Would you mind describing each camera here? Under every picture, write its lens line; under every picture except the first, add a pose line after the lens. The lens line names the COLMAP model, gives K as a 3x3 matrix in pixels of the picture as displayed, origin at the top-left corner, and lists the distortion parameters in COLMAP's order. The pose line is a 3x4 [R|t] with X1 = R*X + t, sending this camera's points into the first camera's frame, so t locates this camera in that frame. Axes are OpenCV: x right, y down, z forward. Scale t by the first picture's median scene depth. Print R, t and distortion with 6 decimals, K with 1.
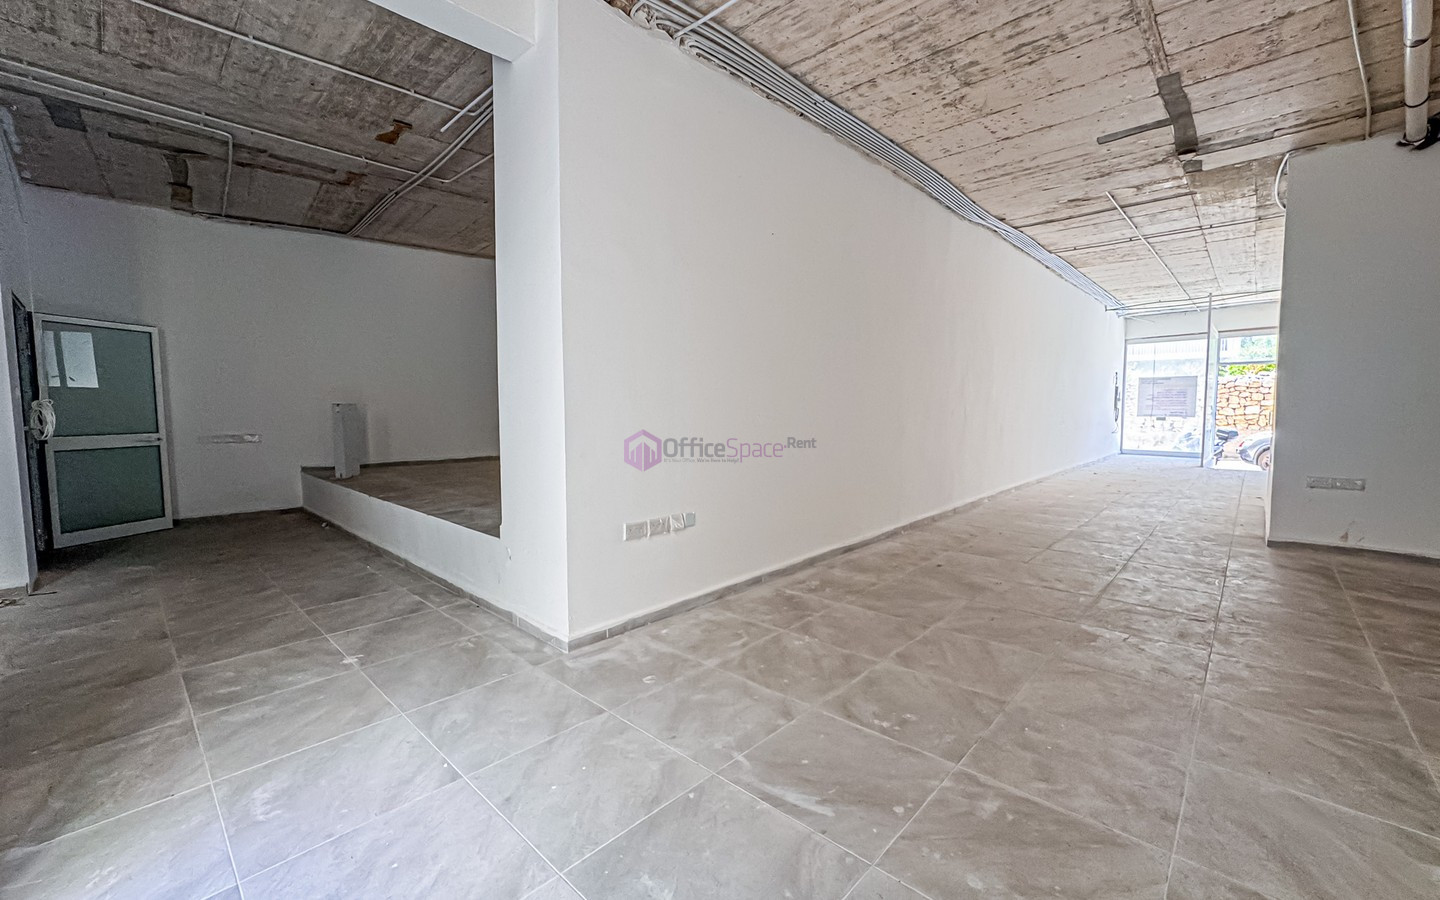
lens RADIAL K [[584.9, 0, 718.1], [0, 584.9, 445.7], [0, 0, 1]] dist [-0.028372, 0.014309]
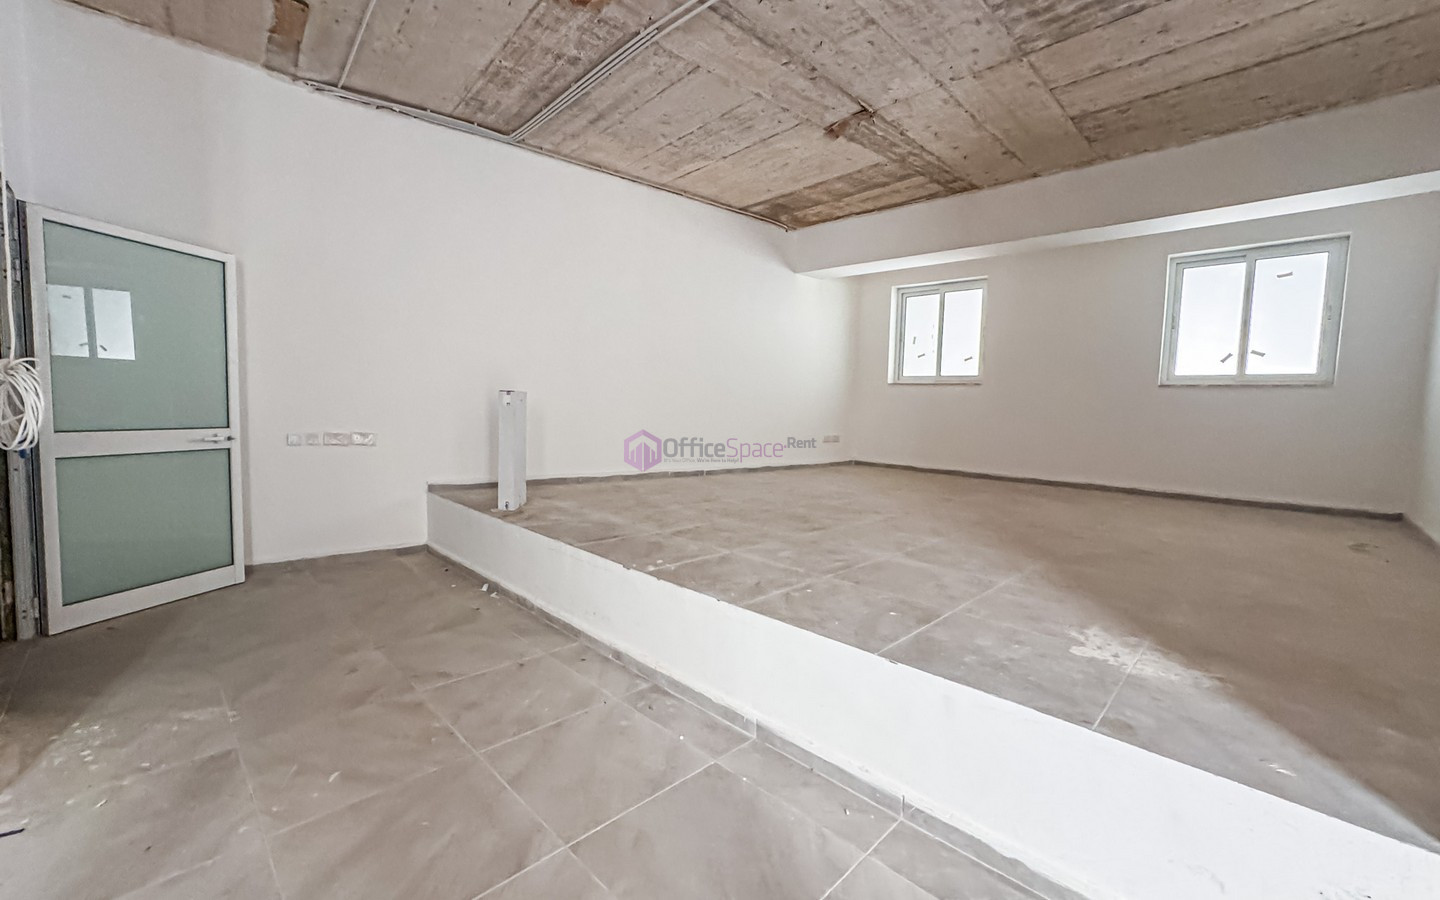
lens RADIAL K [[582.7, 0, 716.5], [0, 582.7, 447.1], [0, 0, 1]] dist [-0.033942, 0.014056]
pose [[0.999003, 0.038941, -0.021838, -0.435861], [-0.038898, 0.999240, 0.002421, -0.023432], [0.021916, -0.001569, 0.999759, 0.399998]]
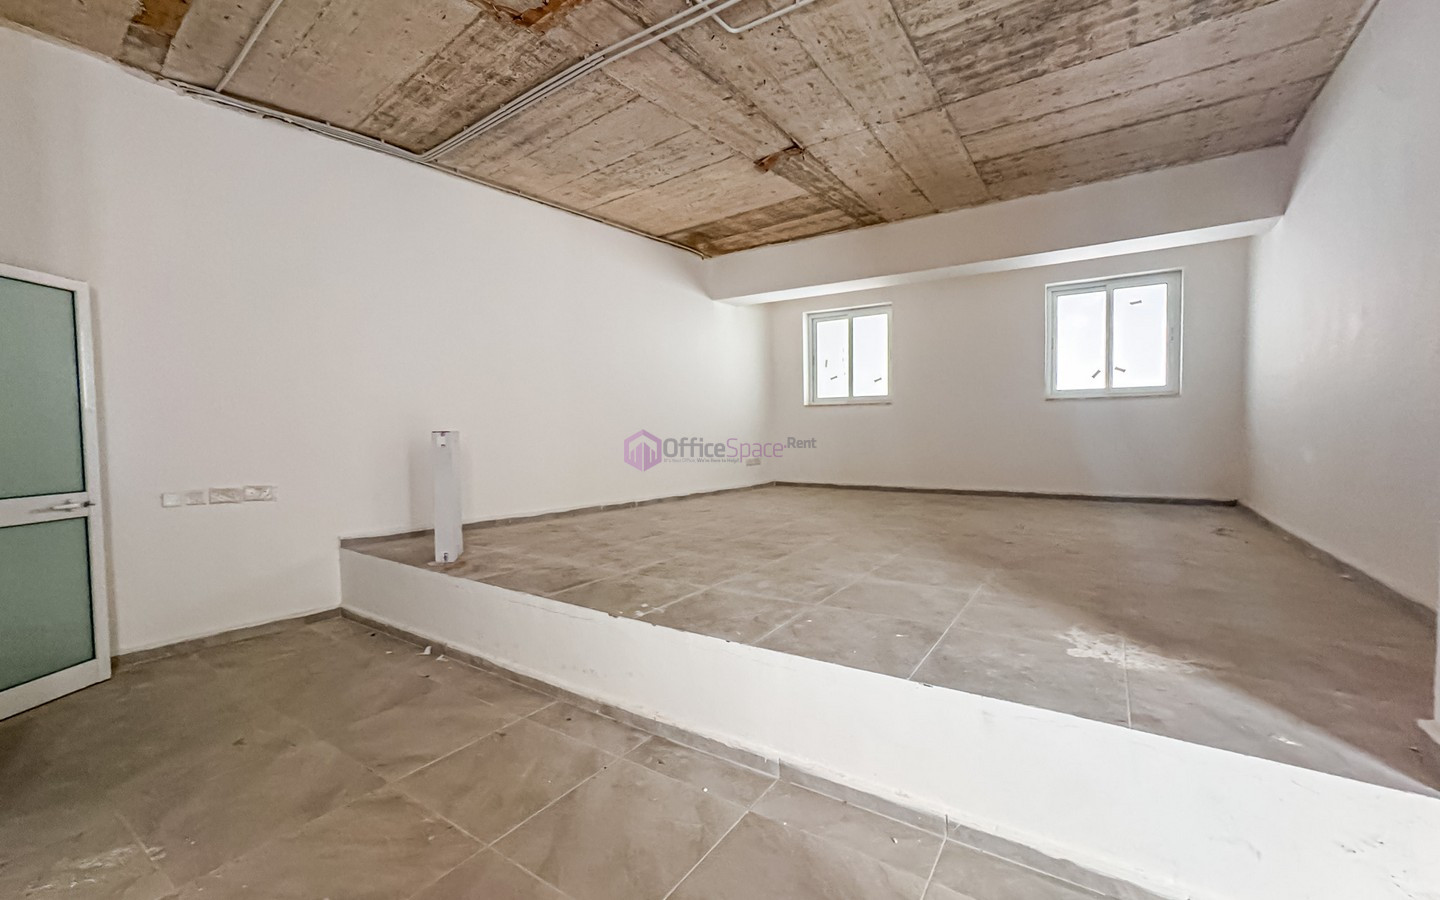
lens RADIAL K [[584.0, 0, 718.9], [0, 584.0, 453.3], [0, 0, 1]] dist [-0.033746, 0.013769]
pose [[0.985646, -0.012380, 0.168371, -0.505952], [0.017224, 0.999478, -0.027343, -0.032139], [-0.167944, 0.029850, 0.985344, 0.411788]]
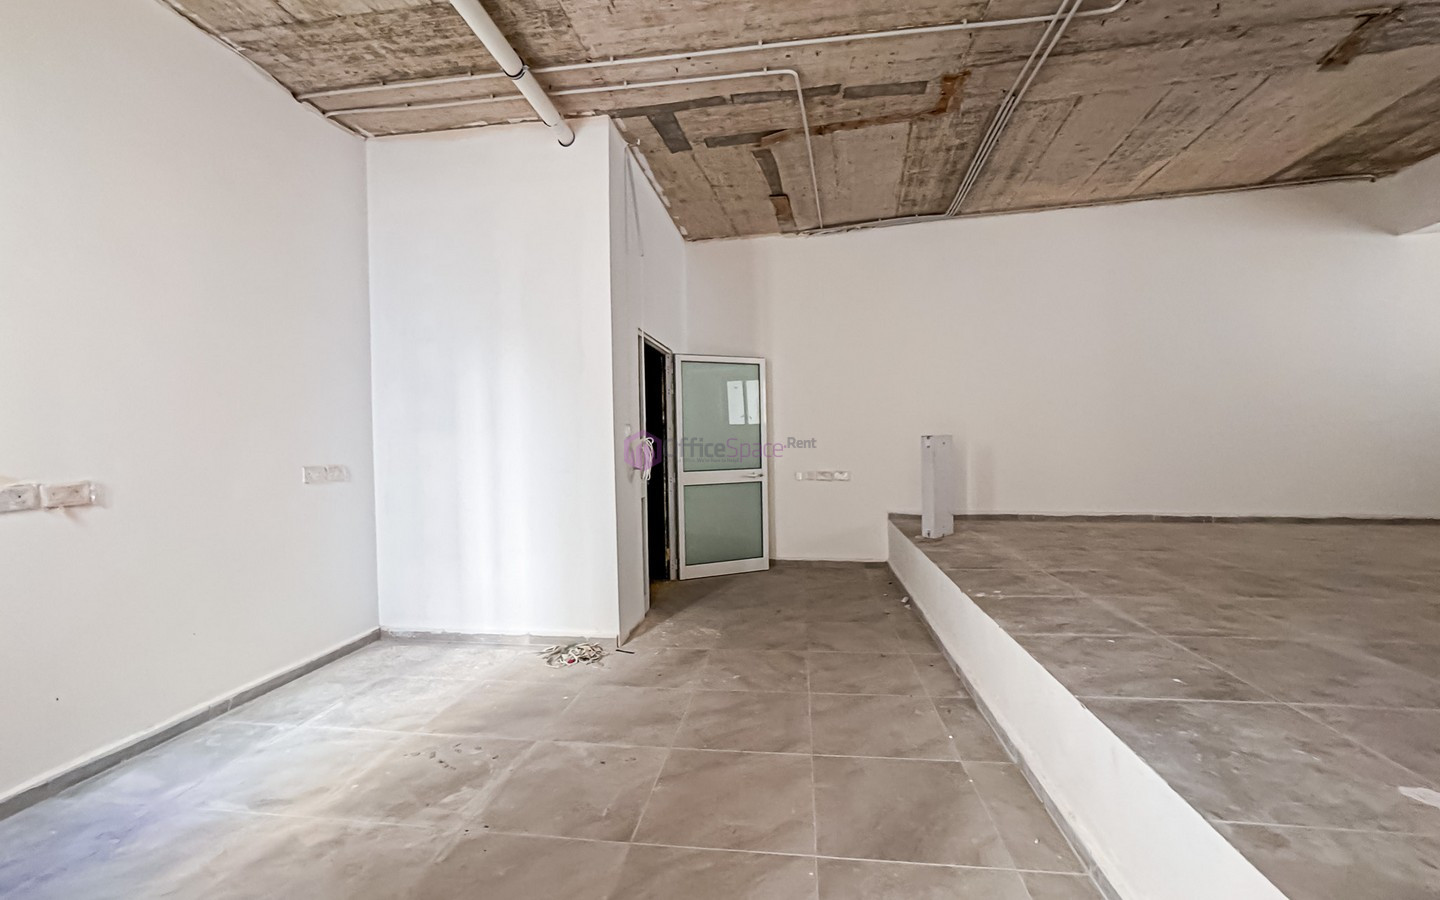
lens RADIAL K [[585.4, 0, 720.0], [0, 585.4, 450.0], [0, 0, 1]] dist [-0.036876, 0.016632]
pose [[0.582586, 0.009192, -0.812717, -0.220693], [-0.039482, 0.999076, -0.017003, -0.032895], [0.811809, 0.041993, 0.582410, 0.375331]]
